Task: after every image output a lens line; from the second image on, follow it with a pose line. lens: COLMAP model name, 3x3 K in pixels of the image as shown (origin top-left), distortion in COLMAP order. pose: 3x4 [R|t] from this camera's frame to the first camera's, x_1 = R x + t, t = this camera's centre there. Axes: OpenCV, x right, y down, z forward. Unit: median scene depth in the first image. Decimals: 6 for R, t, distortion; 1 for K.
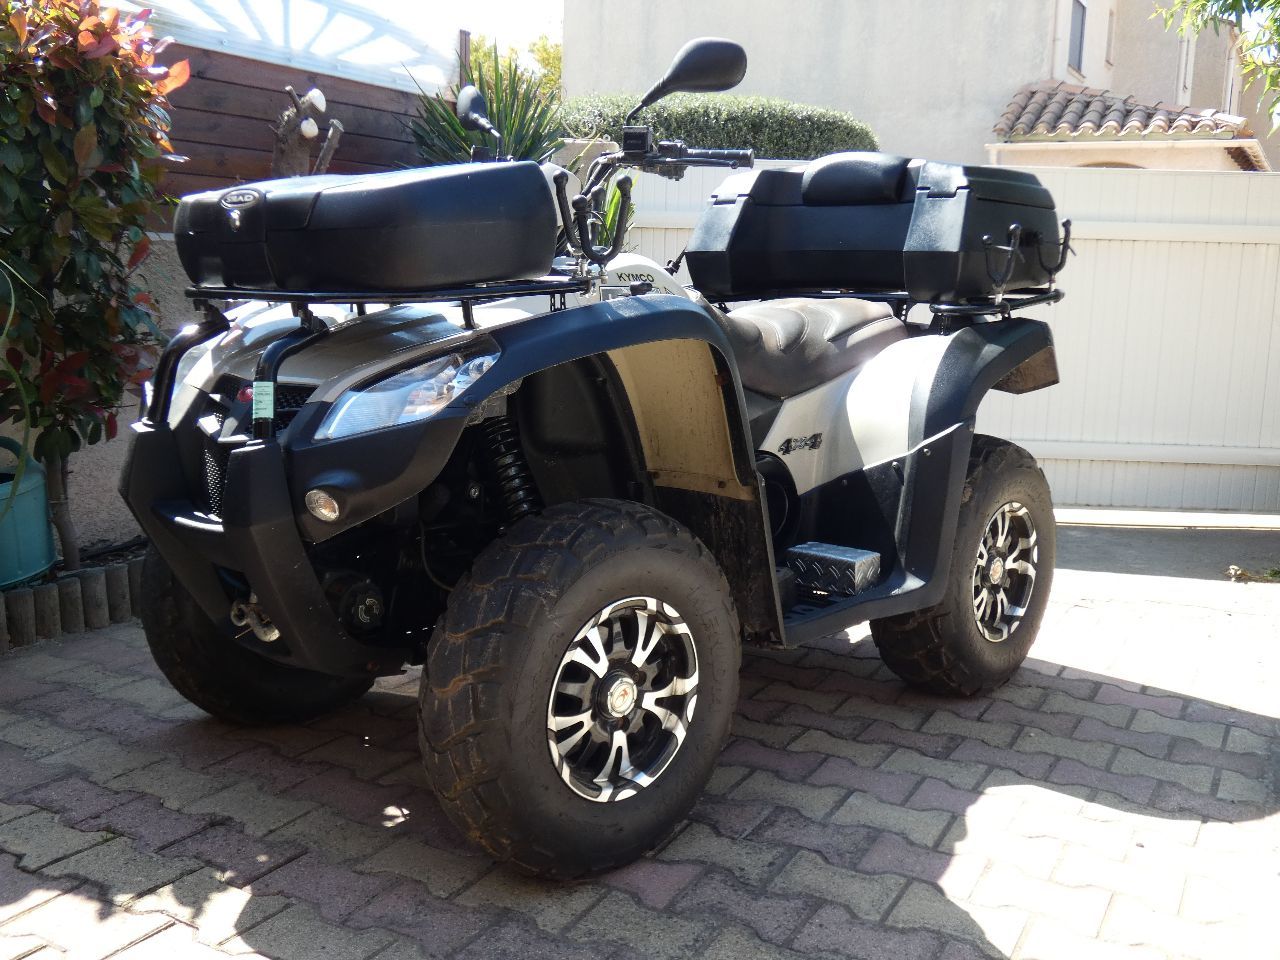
lens RADIAL K [[1230.8, 0, 640.0], [0, 1230.8, 480.0], [0, 0, 1]] dist [-0.005352, -0.005980]
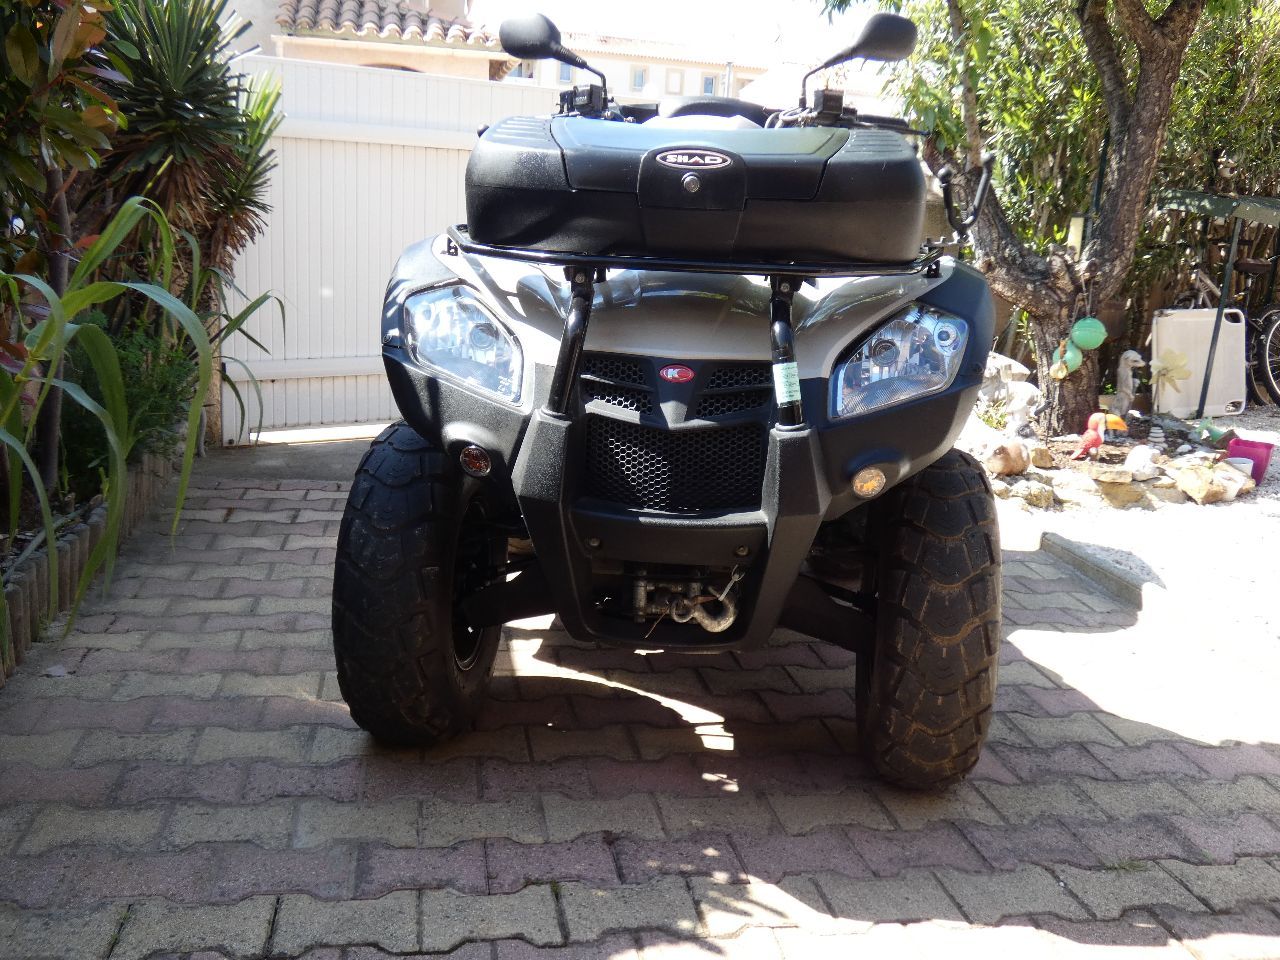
lens RADIAL K [[1229.2, 0, 635.1], [0, 1229.2, 485.5], [0, 0, 1]] dist [-0.003404, -0.000057]
pose [[0.785371, -0.128608, 0.605518, -0.736198], [0.071804, 0.990504, 0.117245, -0.078558], [-0.614847, -0.048602, 0.787147, 0.236898]]
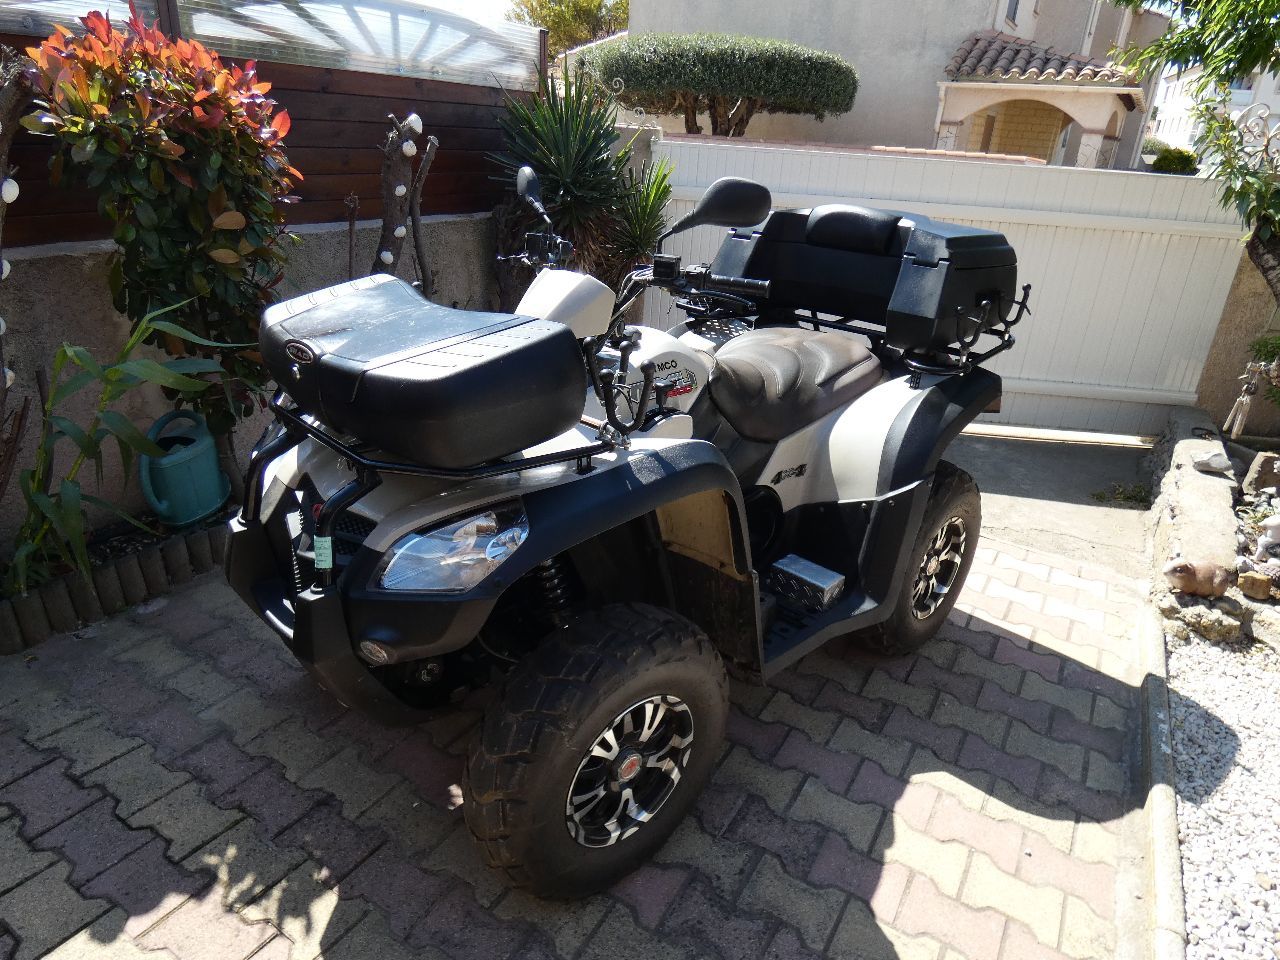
lens RADIAL K [[789.5, 0, 639.1], [0, 789.5, 476.3], [0, 0, 1]] dist [-0.009790, -0.003319]
pose [[0.998321, 0.048345, -0.031895, 0.004499], [-0.039539, 0.971278, 0.234641, -0.234547], [0.042322, -0.232986, 0.971559, 0.237998]]
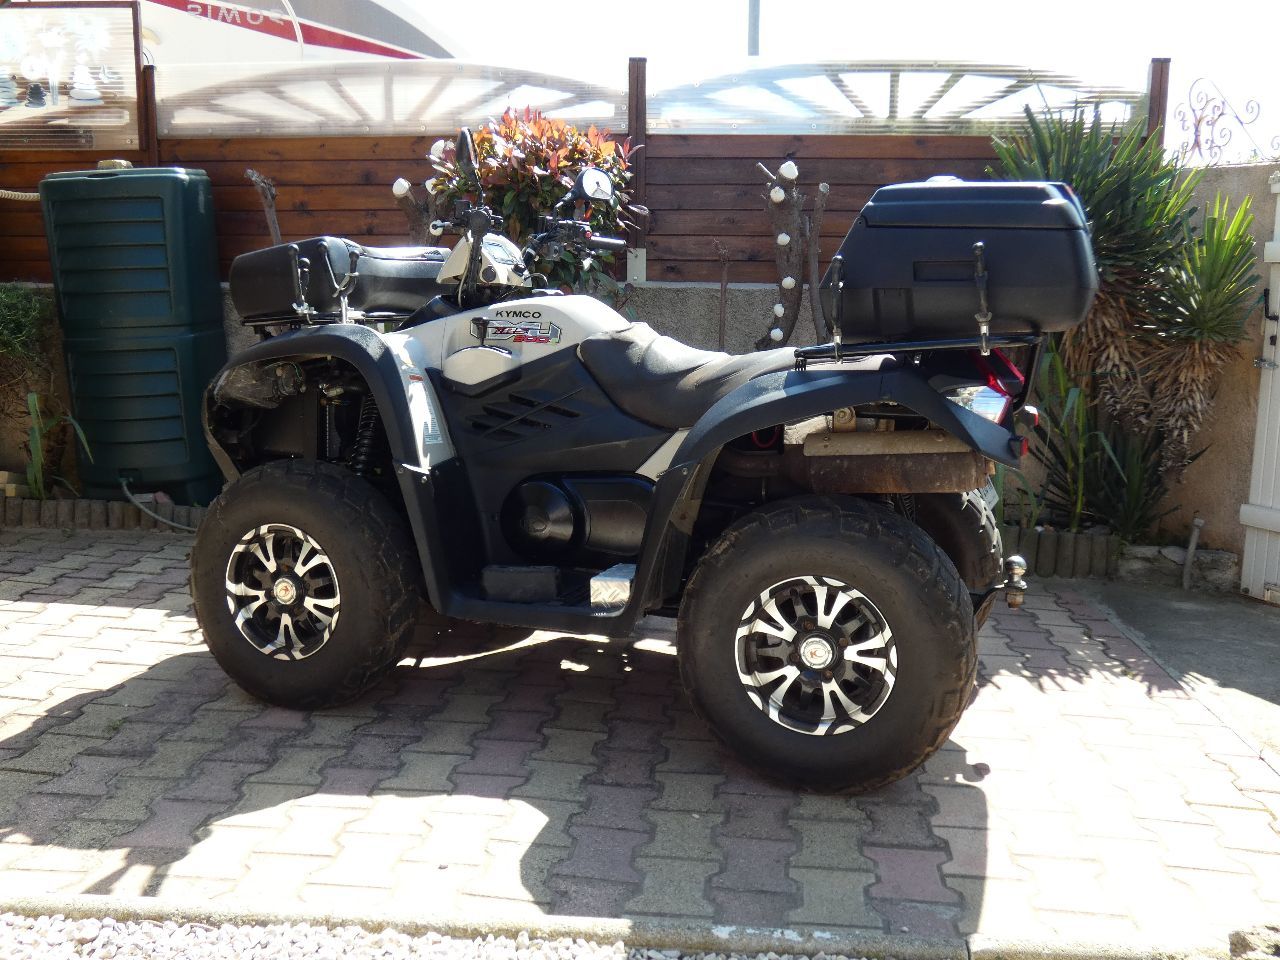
lens RADIAL K [[1229.2, 0, 635.1], [0, 1229.2, 485.5], [0, 0, 1]] dist [-0.003404, -0.000057]
pose [[0.385144, 0.126284, -0.914175, 1.194454], [-0.158139, 0.984972, 0.069439, -0.096656], [0.909206, 0.117822, 0.399327, 0.617384]]
